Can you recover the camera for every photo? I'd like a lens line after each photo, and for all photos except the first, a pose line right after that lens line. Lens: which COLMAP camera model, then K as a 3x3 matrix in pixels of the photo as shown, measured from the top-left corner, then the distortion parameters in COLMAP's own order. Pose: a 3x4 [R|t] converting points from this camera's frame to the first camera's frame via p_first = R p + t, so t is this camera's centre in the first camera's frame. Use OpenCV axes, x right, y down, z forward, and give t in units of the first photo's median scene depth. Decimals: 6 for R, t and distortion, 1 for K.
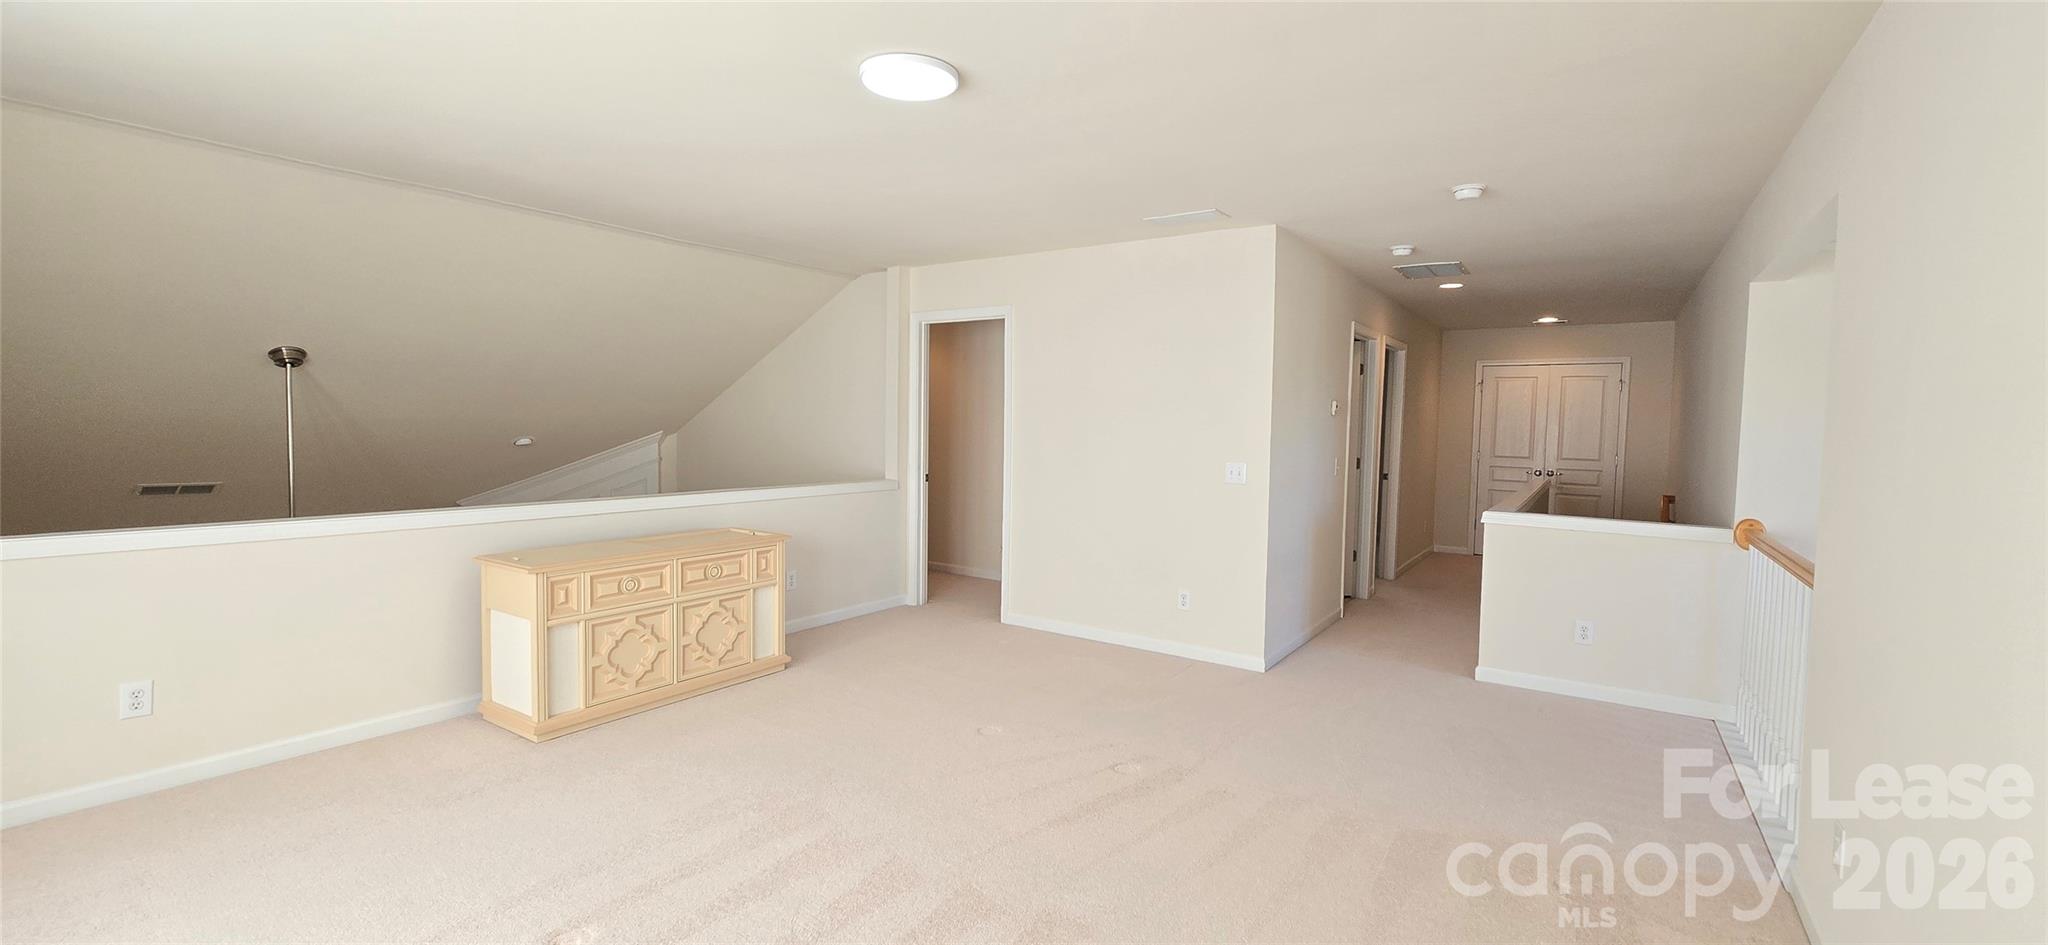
lens RADIAL K [[845.2, 0, 1018.8], [0, 845.2, 463.4], [0, 0, 1]] dist [0.004515, 0.000245]
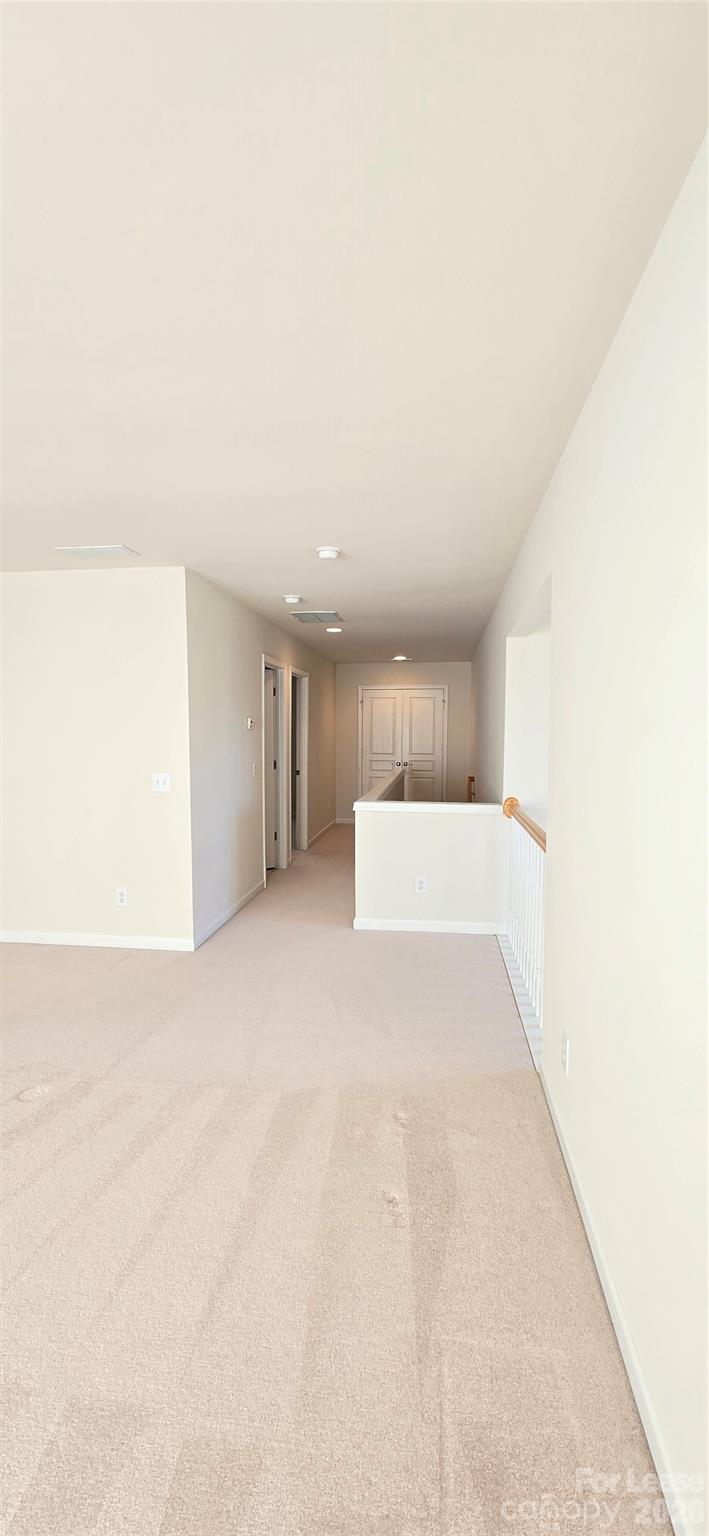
lens RADIAL K [[633.9, 0, 355.1], [0, 633.9, 771.1], [0, 0, 1]] dist [0.004515, 0.000245]
pose [[0.892182, -0.045972, 0.449330, 0.087092], [0.036538, 0.998892, 0.029649, -0.016847], [-0.450195, -0.010035, 0.892874, 0.095211]]
